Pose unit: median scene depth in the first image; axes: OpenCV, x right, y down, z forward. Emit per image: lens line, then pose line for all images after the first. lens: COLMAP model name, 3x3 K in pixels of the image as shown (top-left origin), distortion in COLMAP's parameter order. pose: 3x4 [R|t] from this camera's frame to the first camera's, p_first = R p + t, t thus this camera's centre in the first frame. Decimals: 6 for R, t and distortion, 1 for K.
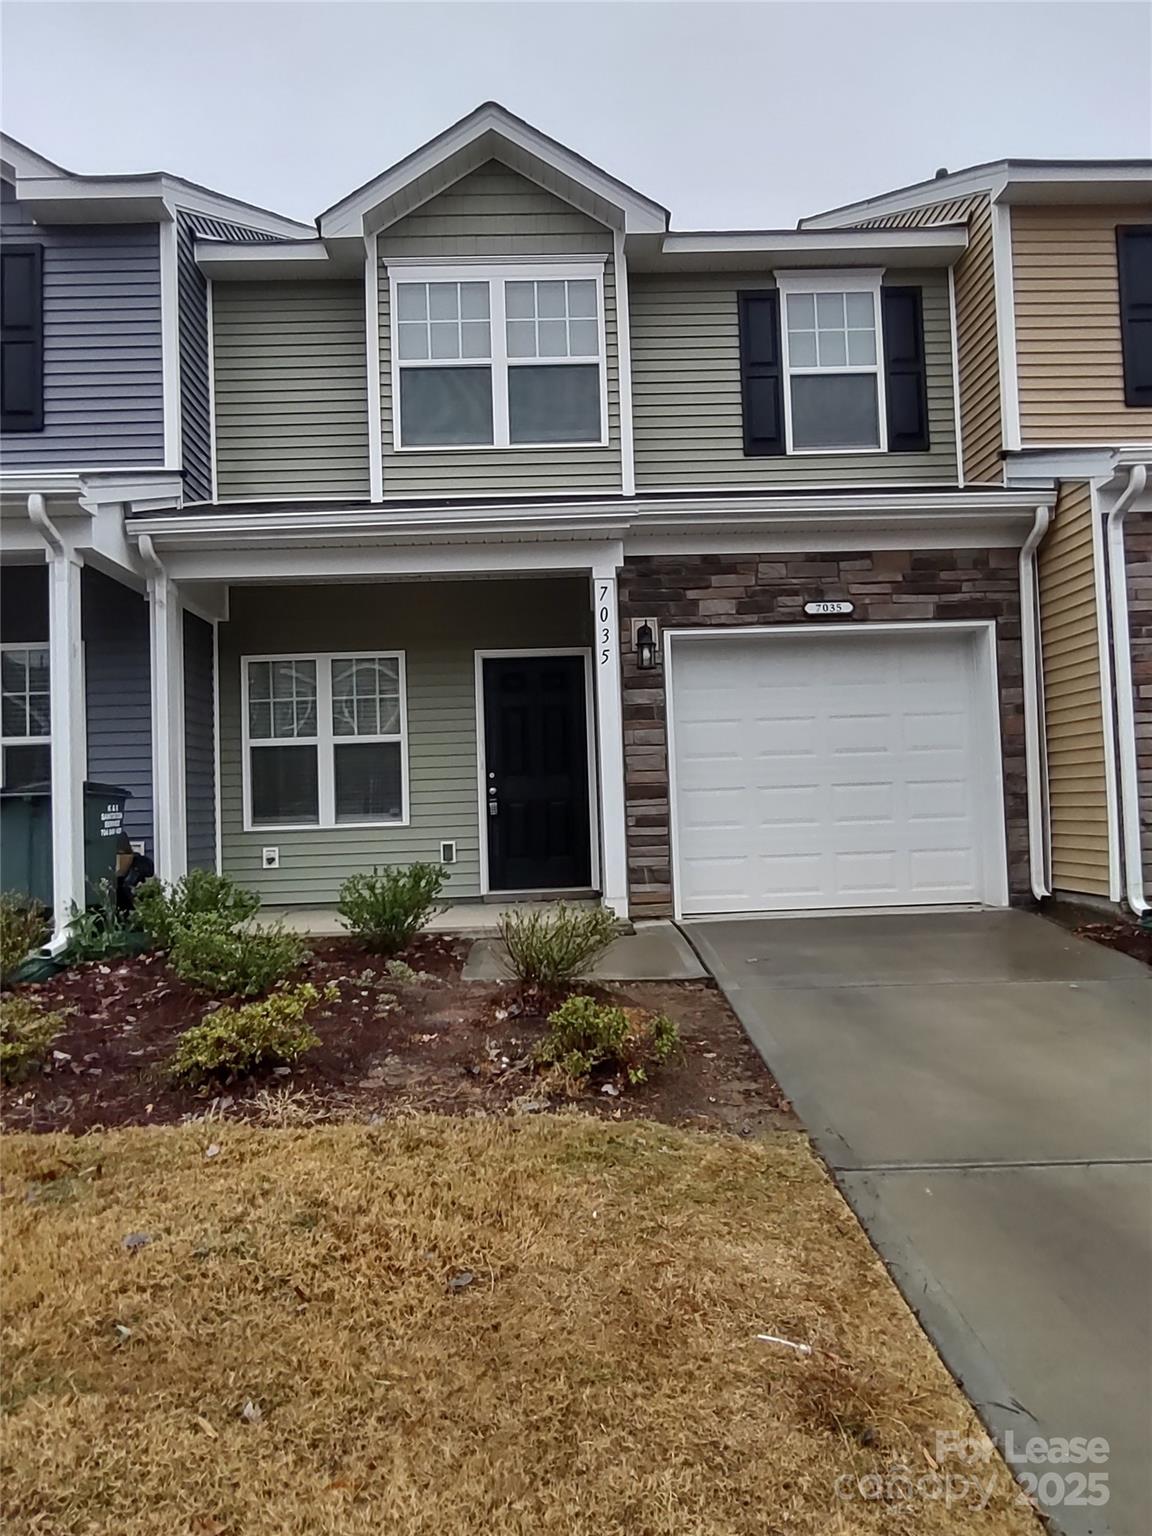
lens RADIAL K [[1070.7, 0, 572.4], [0, 1070.7, 769.7], [0, 0, 1]] dist [-0.021412, 0.010073]
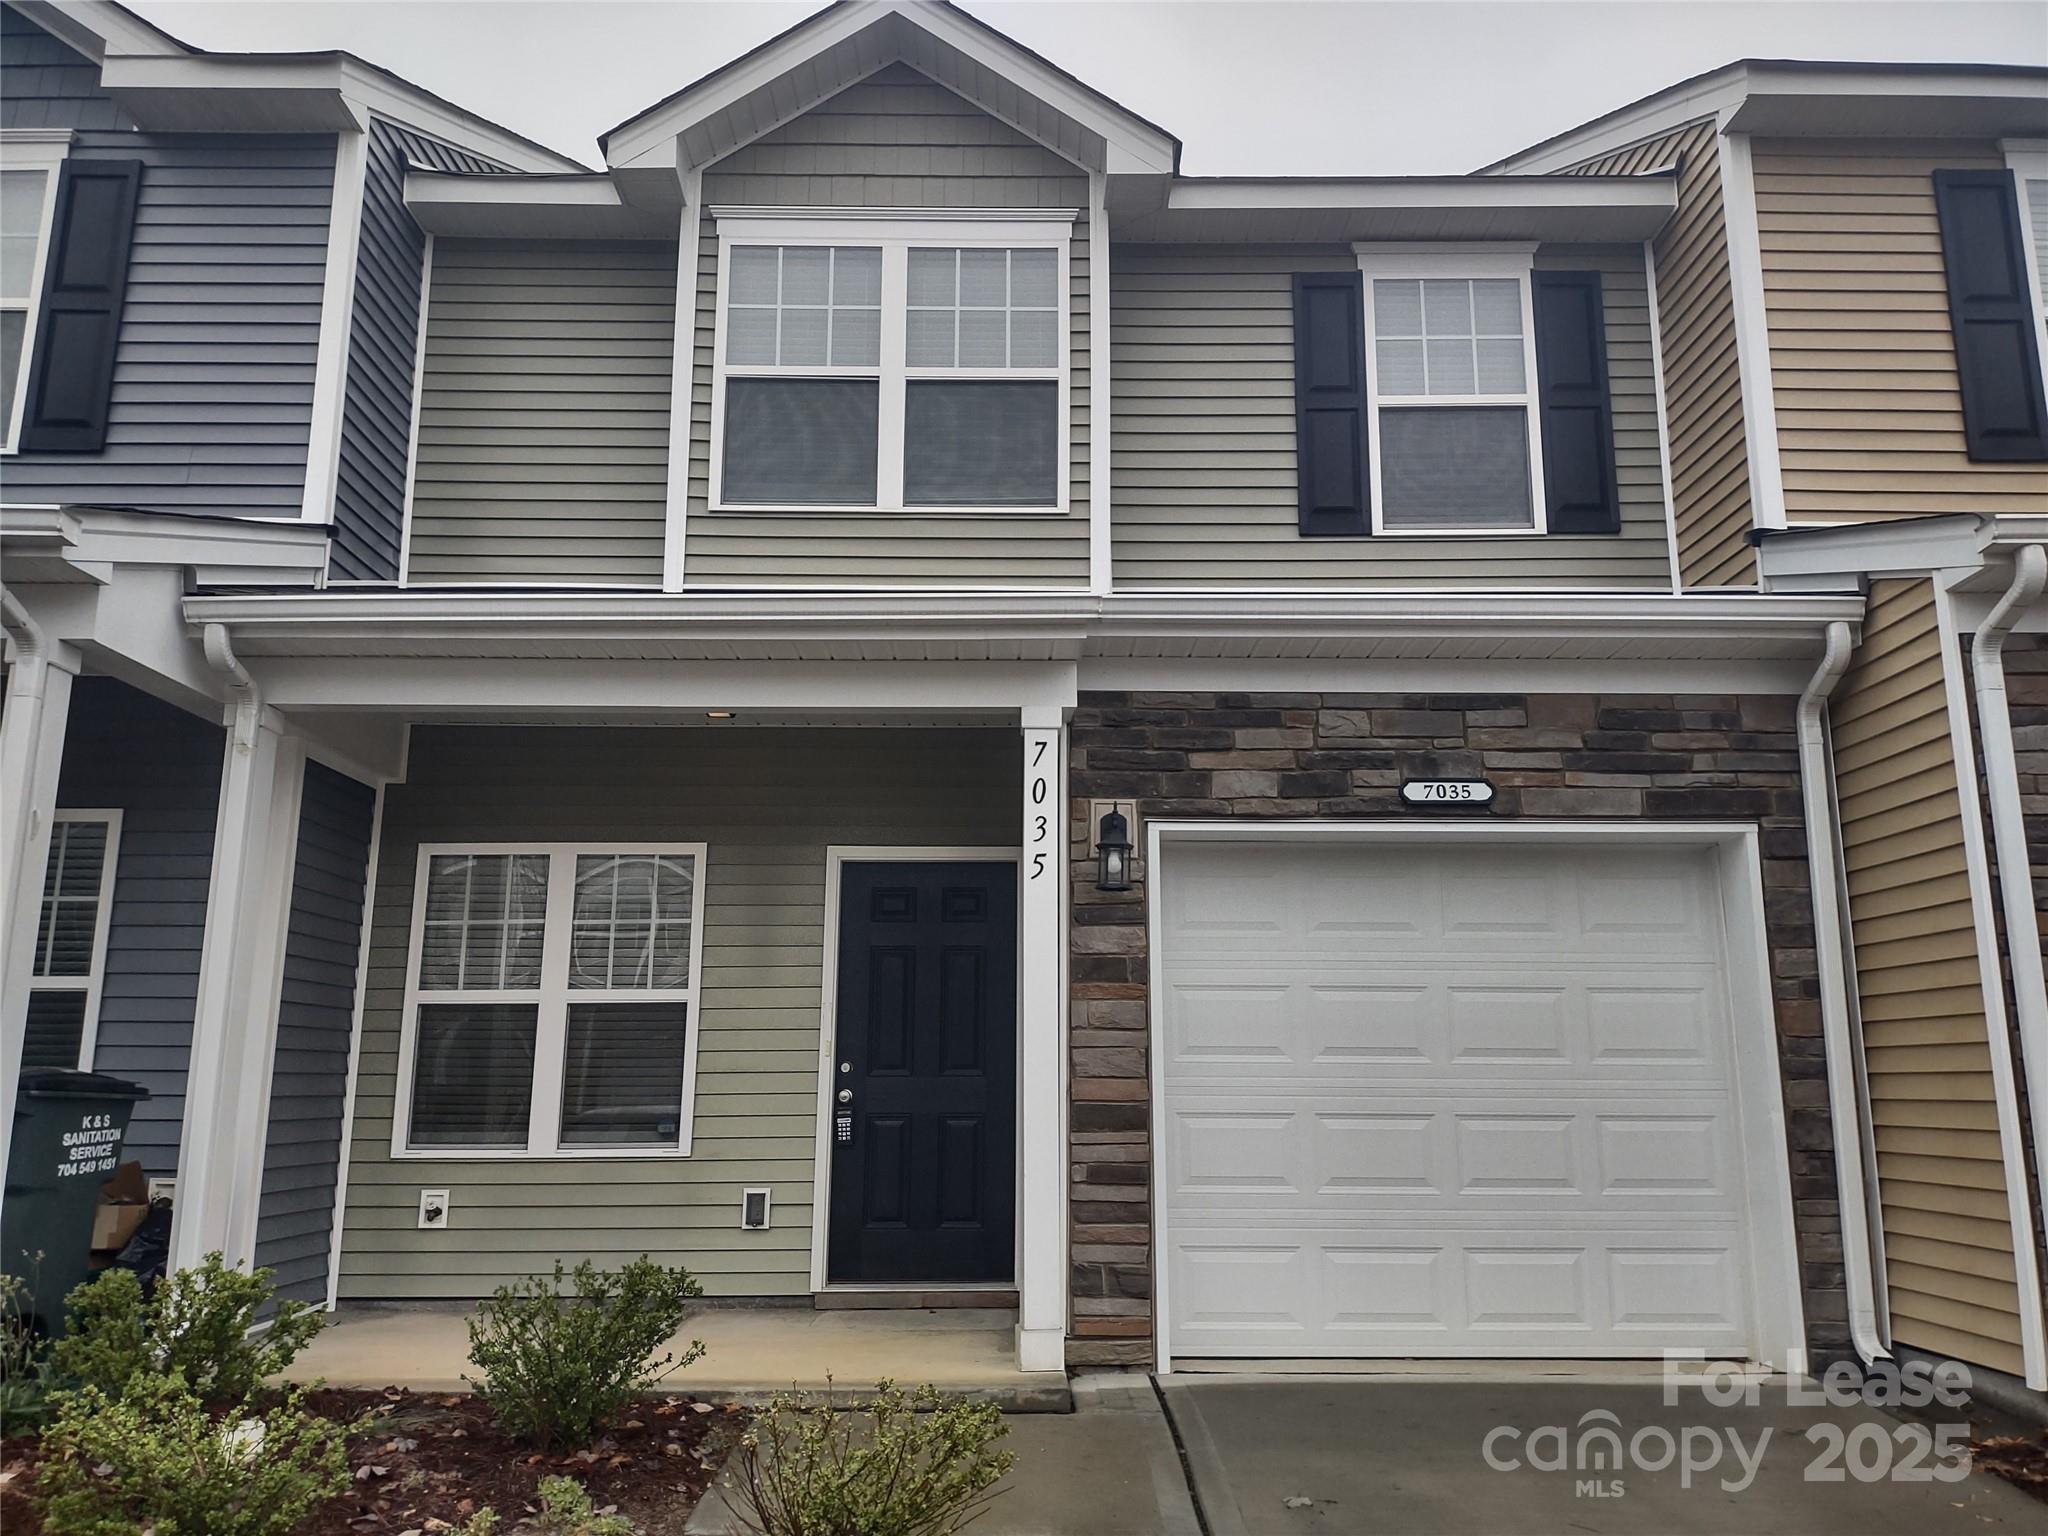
lens RADIAL K [[1555.2, 0, 1007.6], [0, 1555.2, 764.8], [0, 0, 1]] dist [0.046278, -0.060435]
pose [[0.998786, 0.030027, -0.039060, 0.039878], [-0.035989, 0.986098, -0.162221, -0.023769], [0.033646, 0.163429, 0.985981, 0.177421]]
